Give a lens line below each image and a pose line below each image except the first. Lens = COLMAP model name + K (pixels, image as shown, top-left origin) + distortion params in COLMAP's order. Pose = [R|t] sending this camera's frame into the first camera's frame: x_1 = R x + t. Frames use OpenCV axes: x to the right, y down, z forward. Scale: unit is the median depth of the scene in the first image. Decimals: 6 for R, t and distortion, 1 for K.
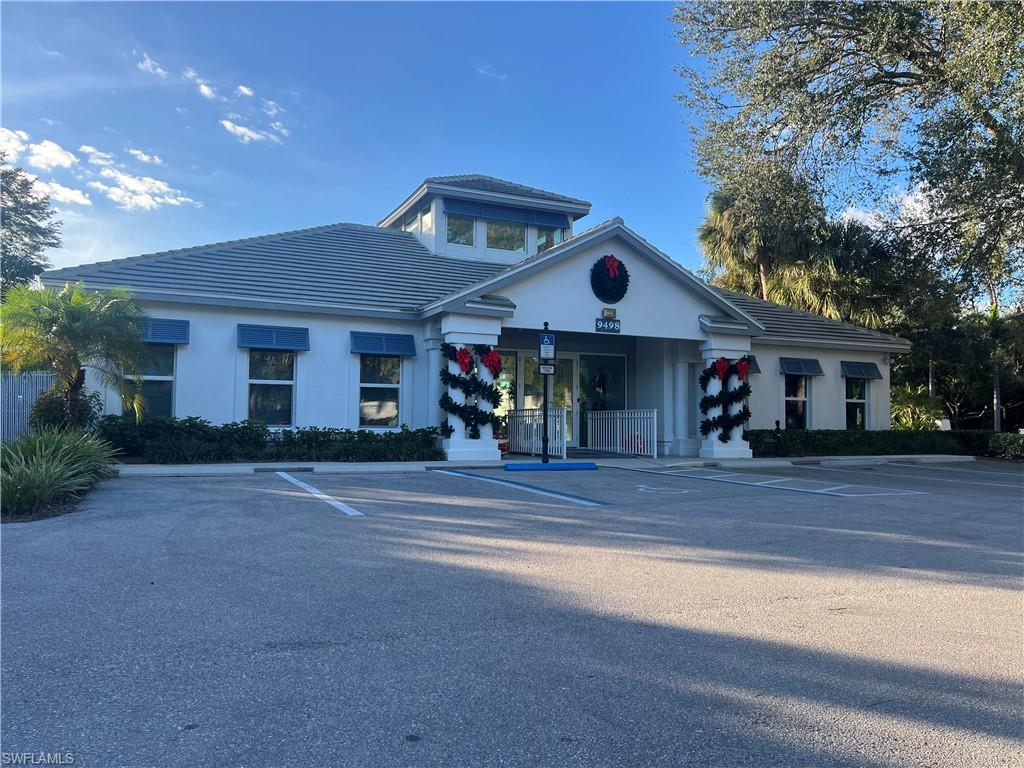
lens RADIAL K [[744.7, 0, 512.0], [0, 744.7, 384.0], [0, 0, 1]] dist [0.301089, -0.001324]
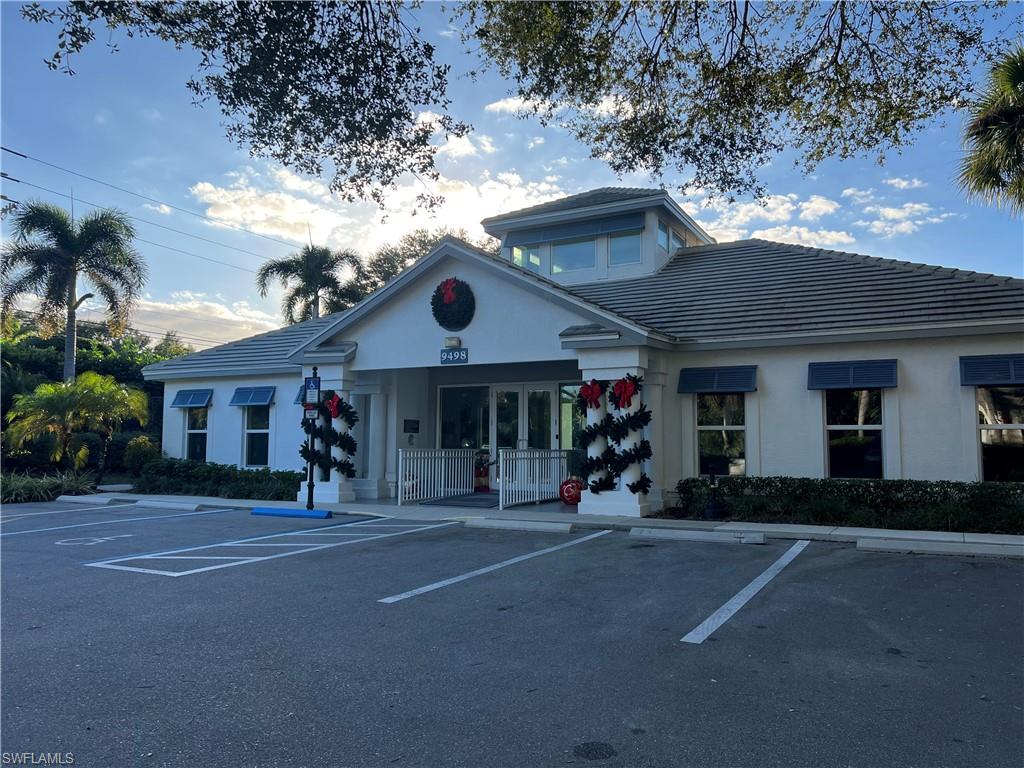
lens RADIAL K [[744.7, 0, 512.0], [0, 744.7, 384.0], [0, 0, 1]] dist [0.301089, -0.001324]
pose [[0.603696, -0.076661, -0.793521, 0.844191], [0.040545, 0.997030, -0.065475, 0.017249], [0.796183, 0.007353, 0.605011, 0.482602]]
